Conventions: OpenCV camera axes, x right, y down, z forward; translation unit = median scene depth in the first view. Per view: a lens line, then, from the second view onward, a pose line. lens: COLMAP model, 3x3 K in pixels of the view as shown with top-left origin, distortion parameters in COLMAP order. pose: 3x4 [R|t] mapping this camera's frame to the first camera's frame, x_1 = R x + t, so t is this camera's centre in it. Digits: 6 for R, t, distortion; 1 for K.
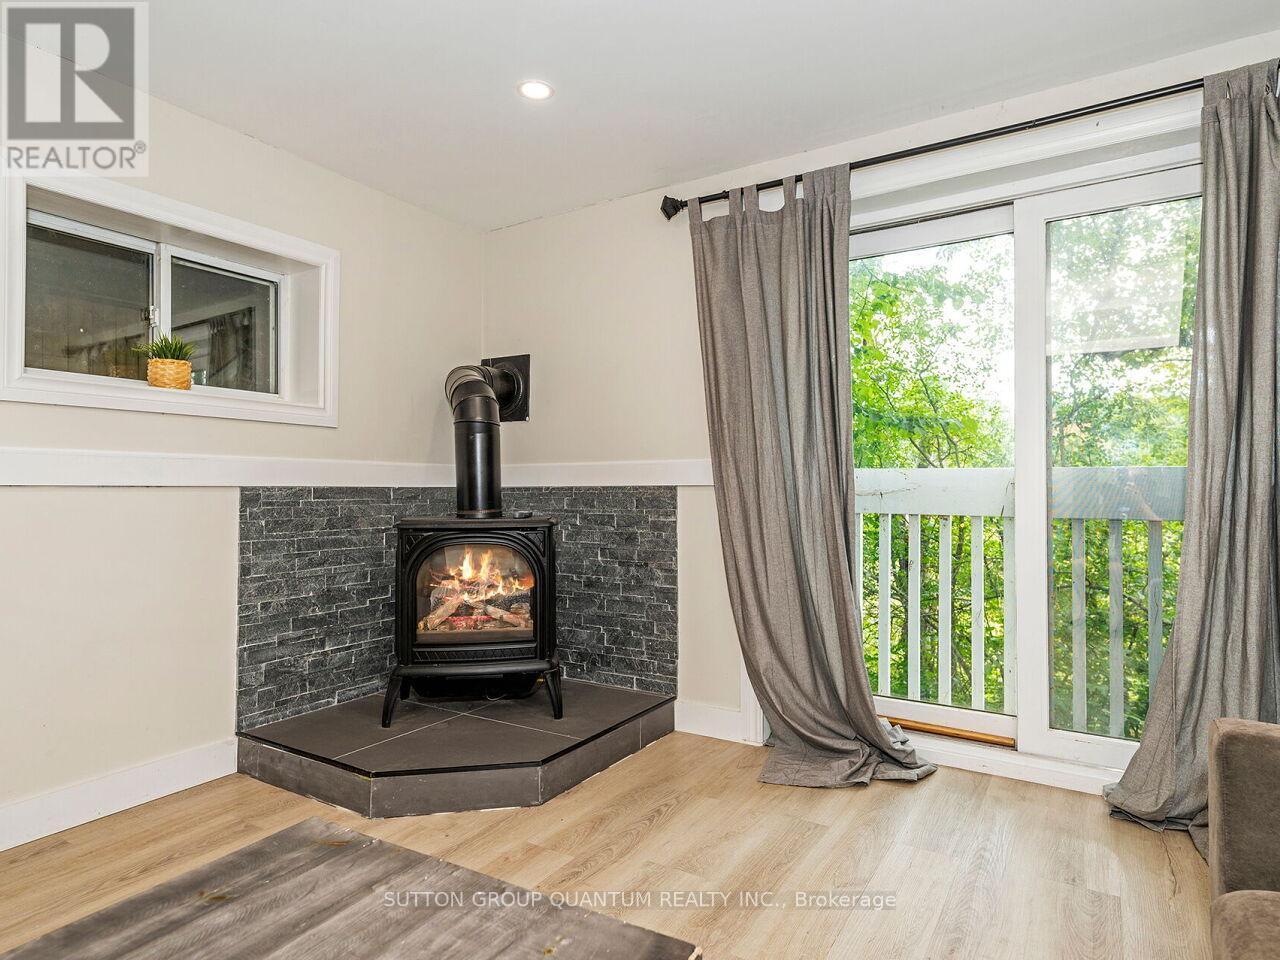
lens RADIAL K [[772.1, 0, 640.0], [0, 772.1, 480.0], [0, 0, 1]] dist [0.045510, -0.000193]
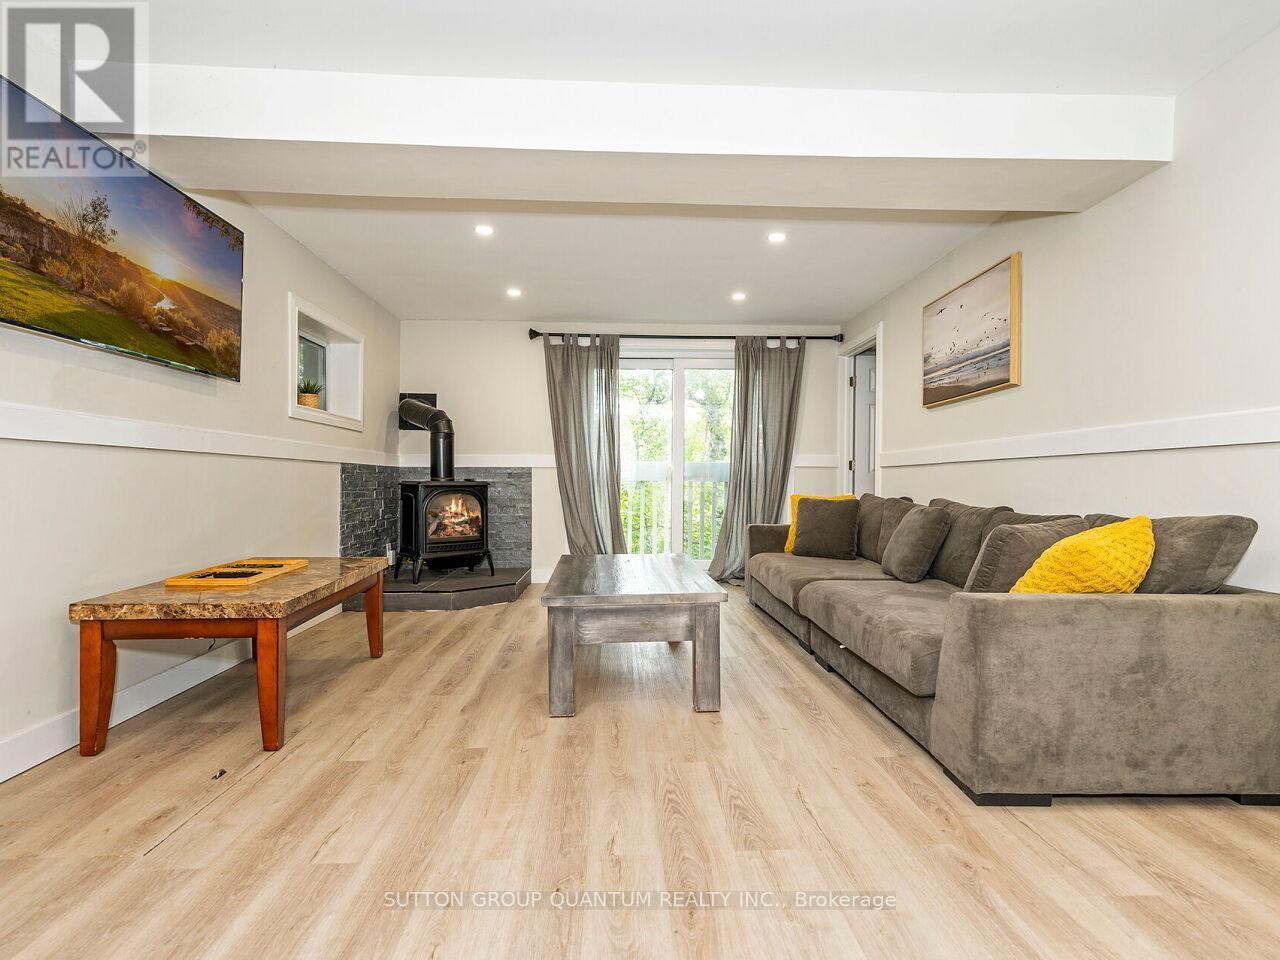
lens RADIAL K [[641.8, 0, 640.0], [0, 641.8, 480.0], [0, 0, 1]] dist [0.024675, 0.000485]
pose [[0.844511, 0.010014, 0.535444, -0.685139], [-0.021176, 0.999668, 0.014703, 0.010738], [-0.535119, -0.023756, 0.844443, -0.667289]]
